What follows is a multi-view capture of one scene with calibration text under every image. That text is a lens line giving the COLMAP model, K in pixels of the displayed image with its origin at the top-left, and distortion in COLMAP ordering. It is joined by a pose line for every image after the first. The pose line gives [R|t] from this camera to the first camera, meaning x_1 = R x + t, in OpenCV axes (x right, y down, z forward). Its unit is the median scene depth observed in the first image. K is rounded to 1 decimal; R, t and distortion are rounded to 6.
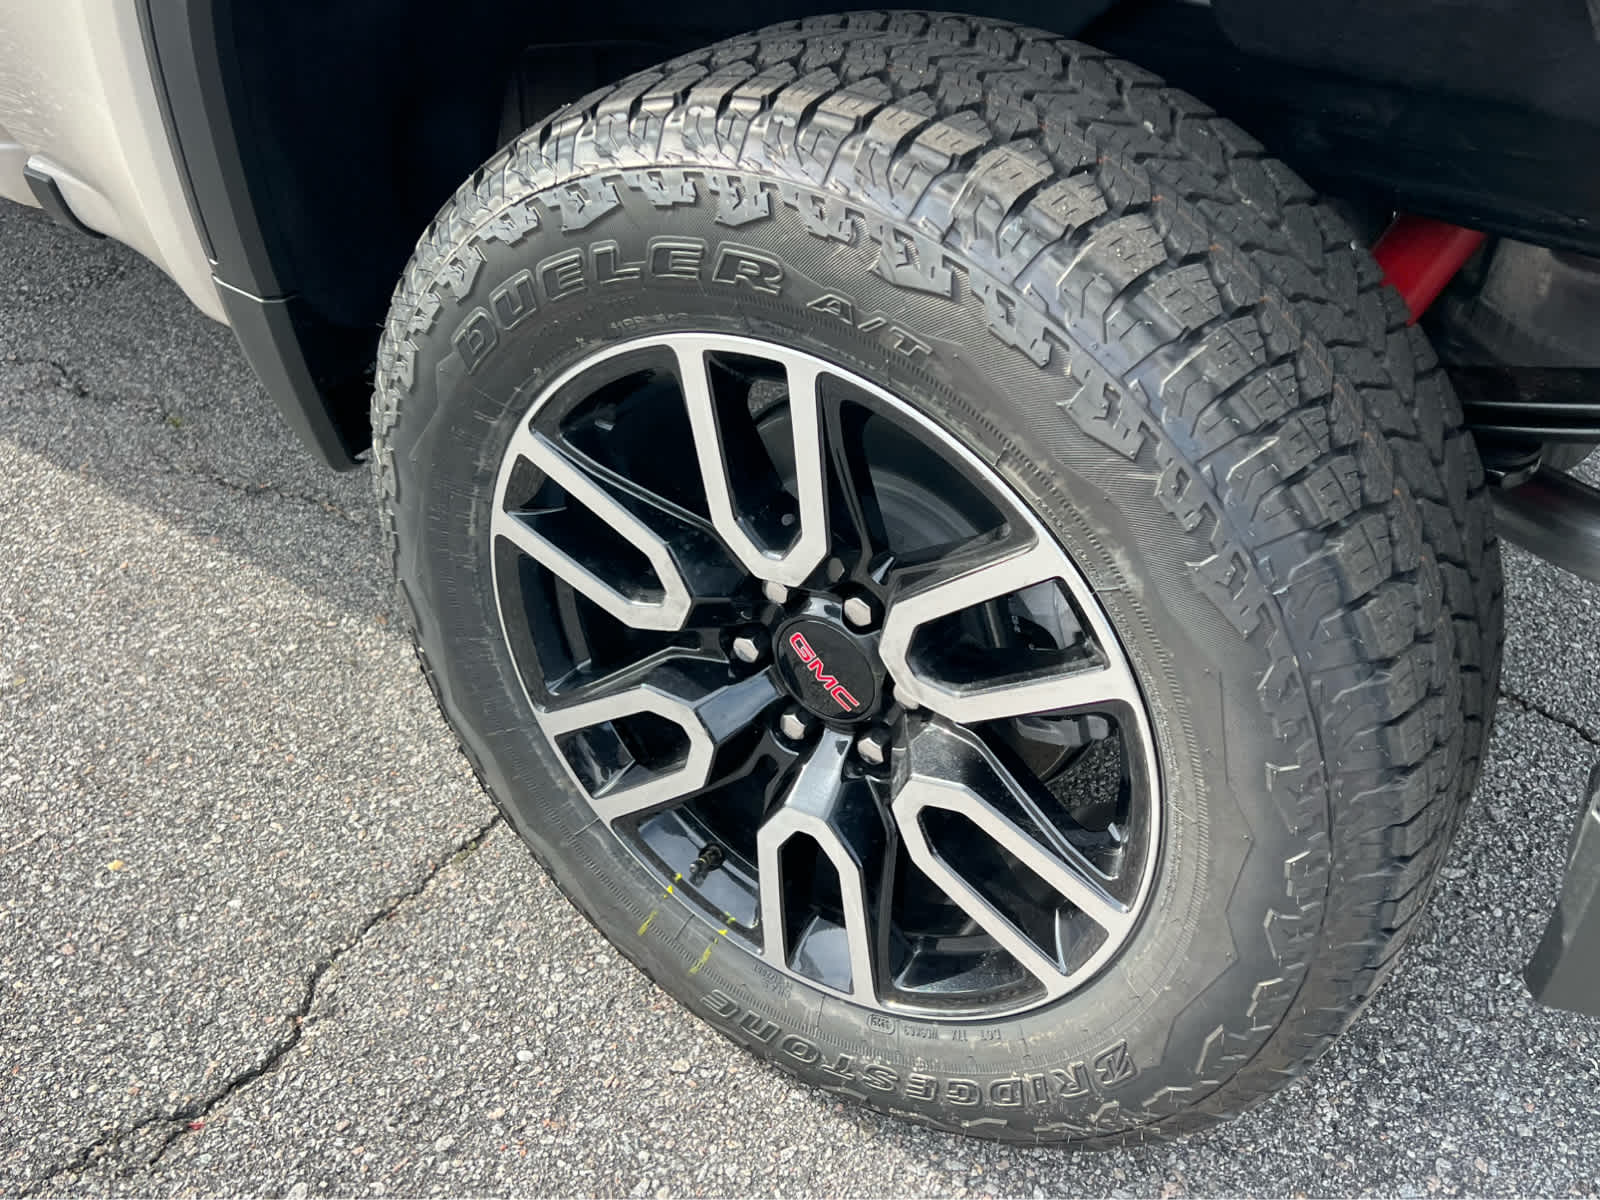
lens RADIAL K [[1588.7, 0, 798.4], [0, 1588.7, 594.7], [0, 0, 1]] dist [0.046199, 0.000000]
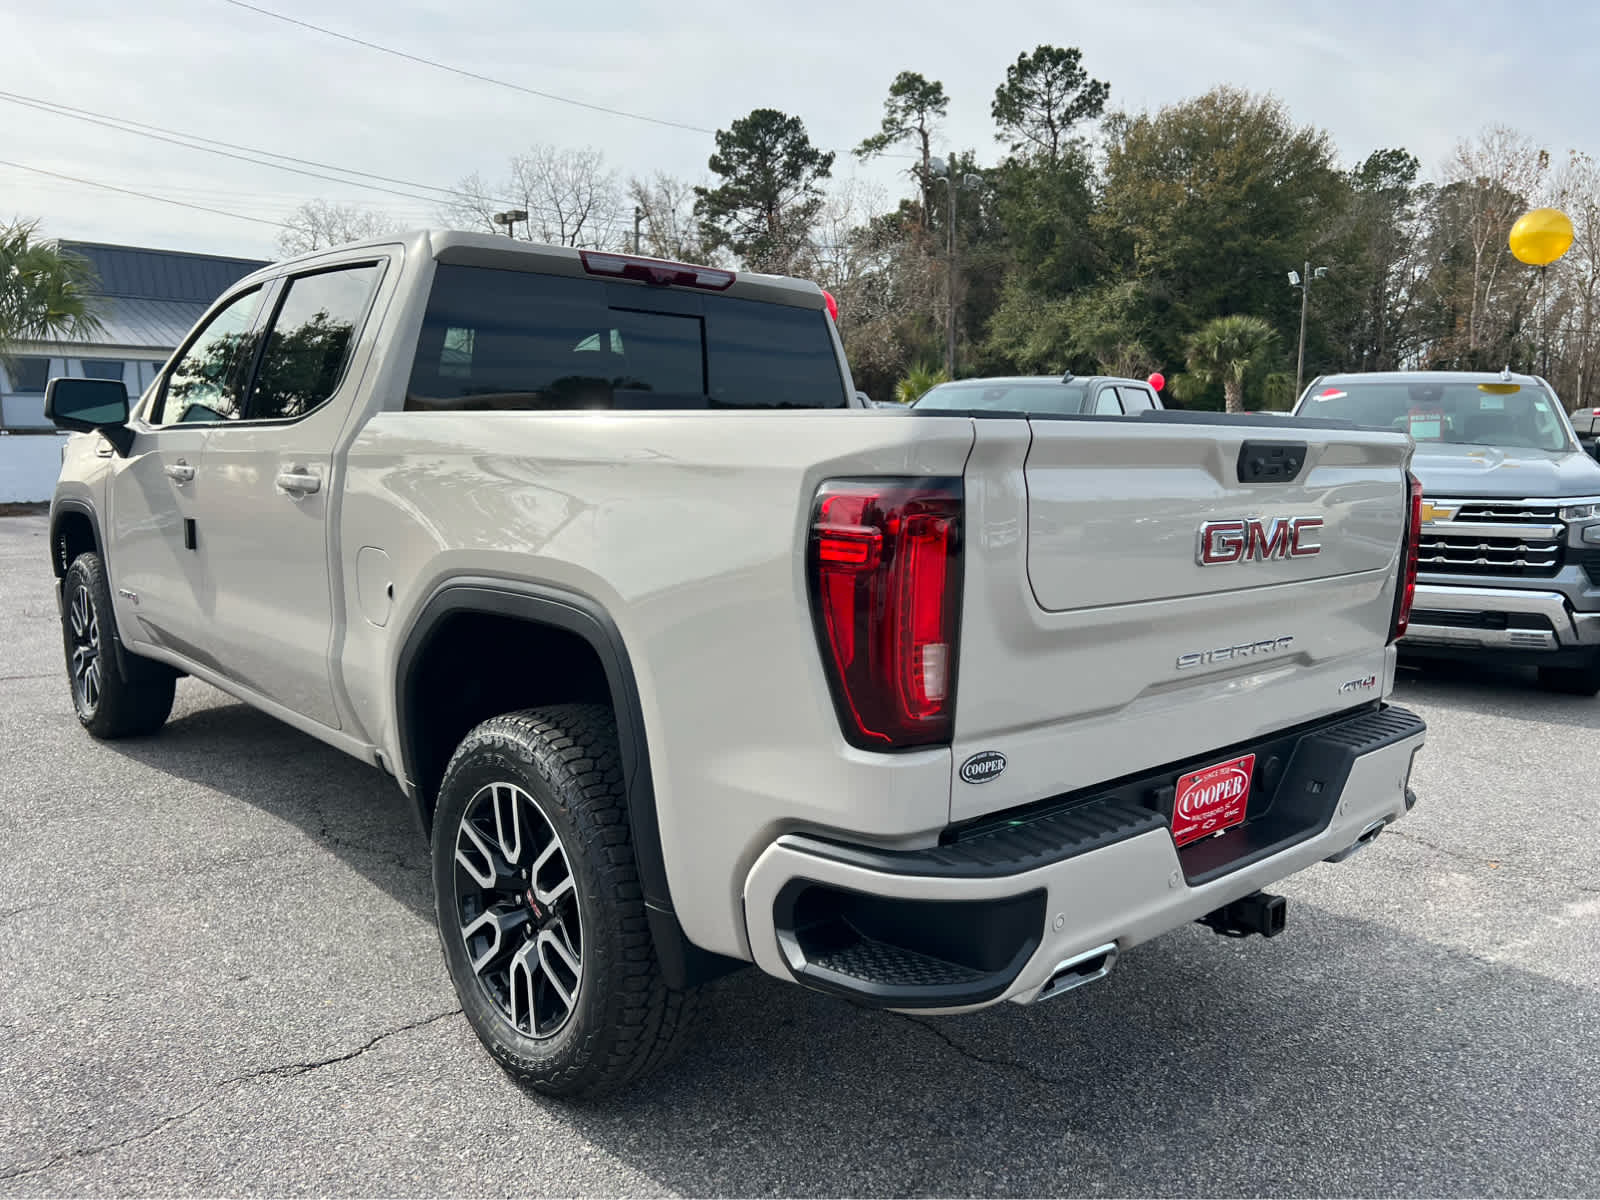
lens RADIAL K [[1202.7, 0, 804.3], [0, 1202.7, 597.4], [0, 0, 1]] dist [0.070564, -0.060367]
pose [[0.970733, 0.021923, -0.239158, 1.124592], [-0.135089, 0.873195, -0.468276, 0.585838], [0.198566, 0.486878, 0.850600, -1.237810]]
